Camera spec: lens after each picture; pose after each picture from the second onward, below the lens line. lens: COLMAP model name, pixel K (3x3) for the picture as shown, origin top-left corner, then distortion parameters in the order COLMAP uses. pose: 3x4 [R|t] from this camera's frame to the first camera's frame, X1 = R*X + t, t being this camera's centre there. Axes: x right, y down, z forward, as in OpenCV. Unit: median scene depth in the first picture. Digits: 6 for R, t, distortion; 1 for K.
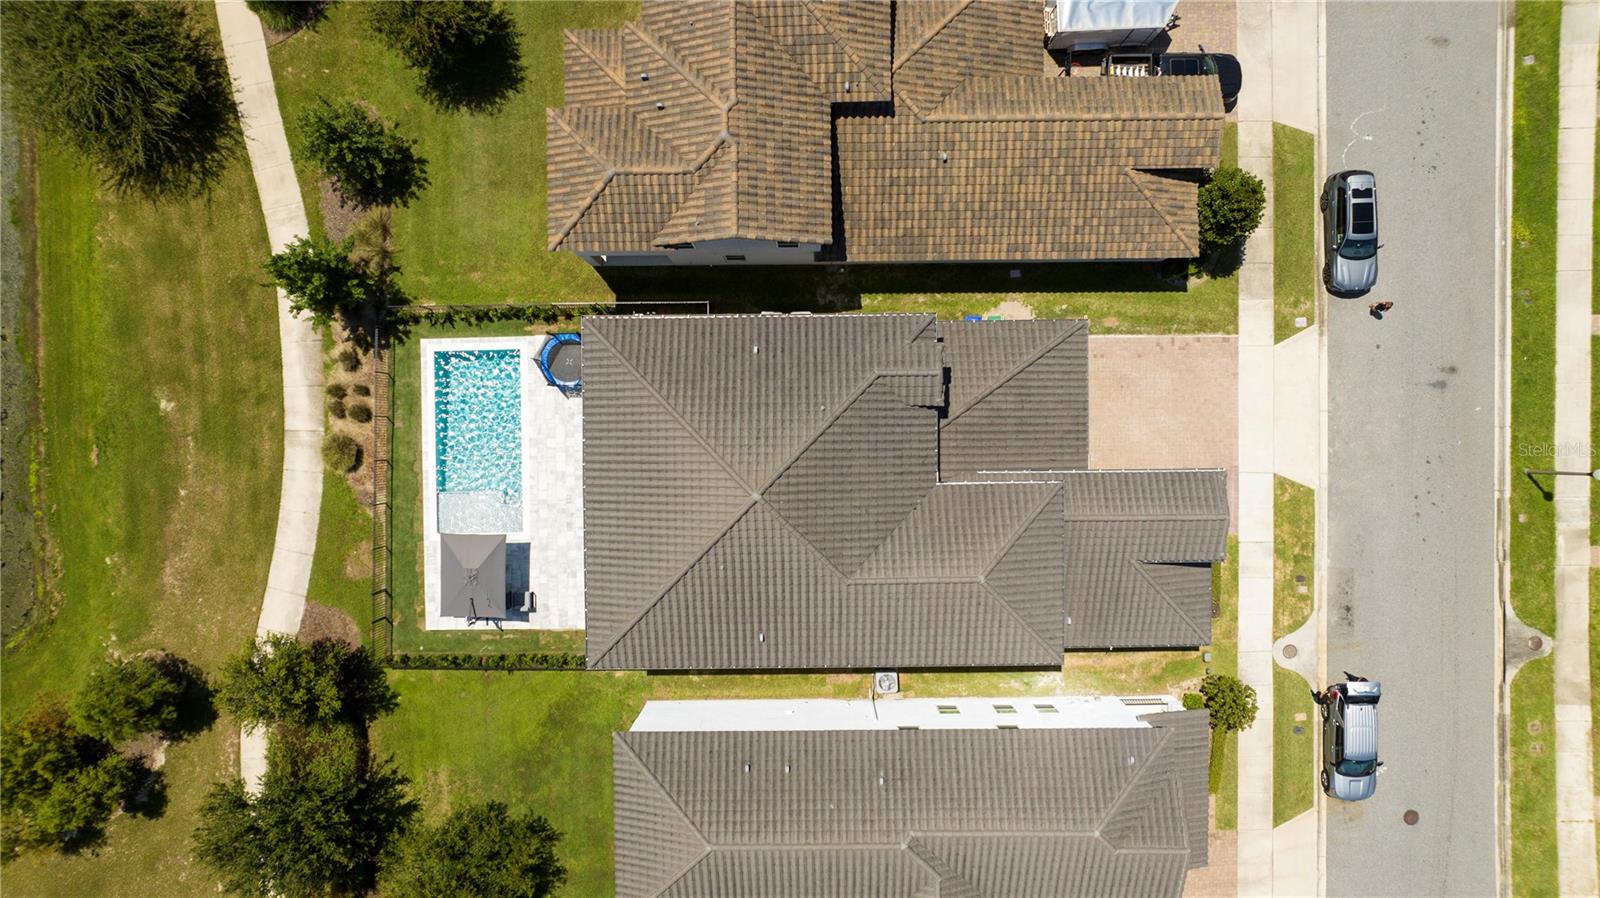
lens RADIAL K [[1129.2, 0, 798.0], [0, 1129.2, 454.4], [0, 0, 1]] dist [-0.032494, 0.028869]
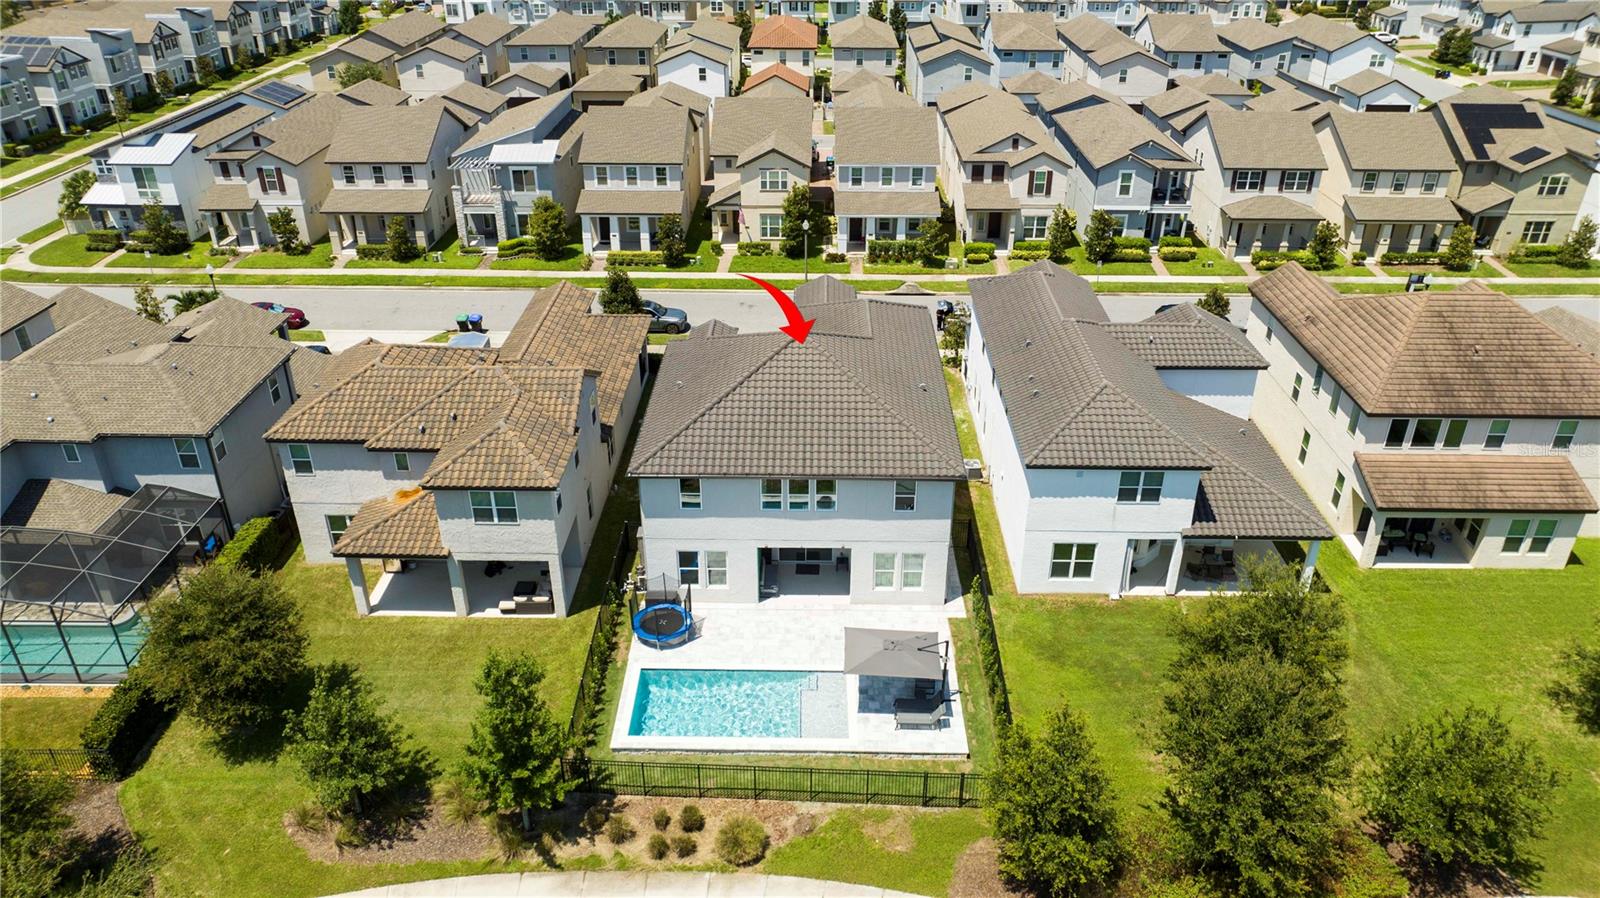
lens RADIAL K [[1129.2, 0, 798.4], [0, 1129.2, 449.2], [0, 0, 1]] dist [-0.032494, 0.028869]
pose [[0.028920, -0.473426, 0.880359, -0.938336], [0.999336, -0.005847, -0.035972, 0.063899], [0.022178, 0.880814, 0.472942, 0.422609]]
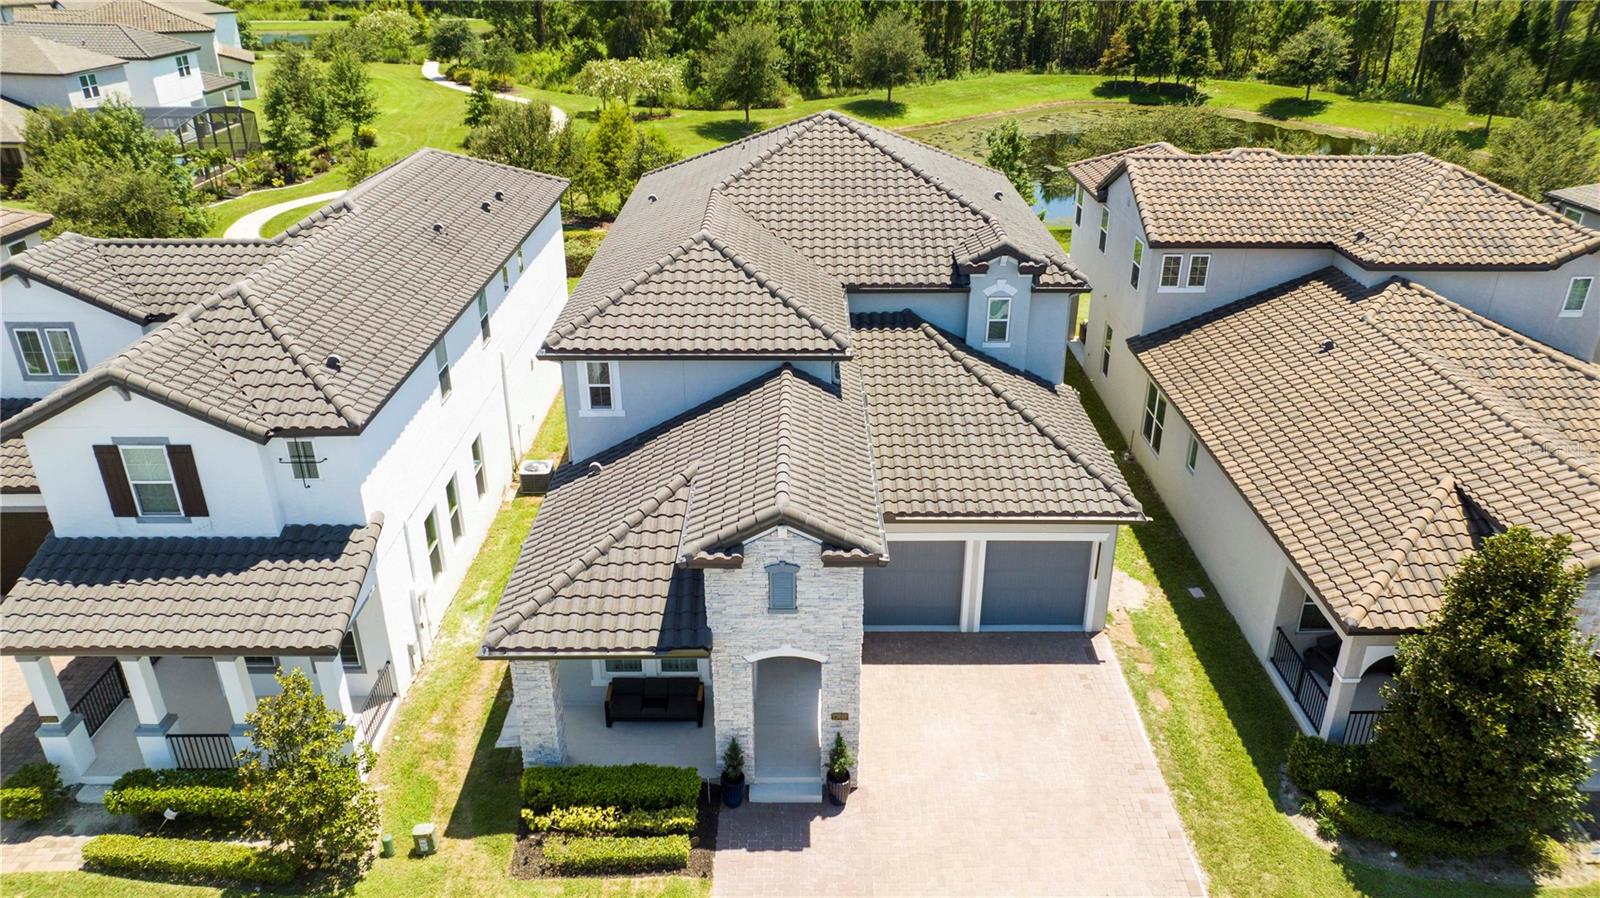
lens RADIAL K [[1129.2, 0, 802.5], [0, 1129.2, 446.6], [0, 0, 1]] dist [-0.032494, 0.028869]
pose [[-0.007943, 0.427531, -0.903966, 0.679154], [-0.999791, -0.020406, -0.000866, 0.042695], [-0.018816, 0.903770, 0.427604, 0.687844]]
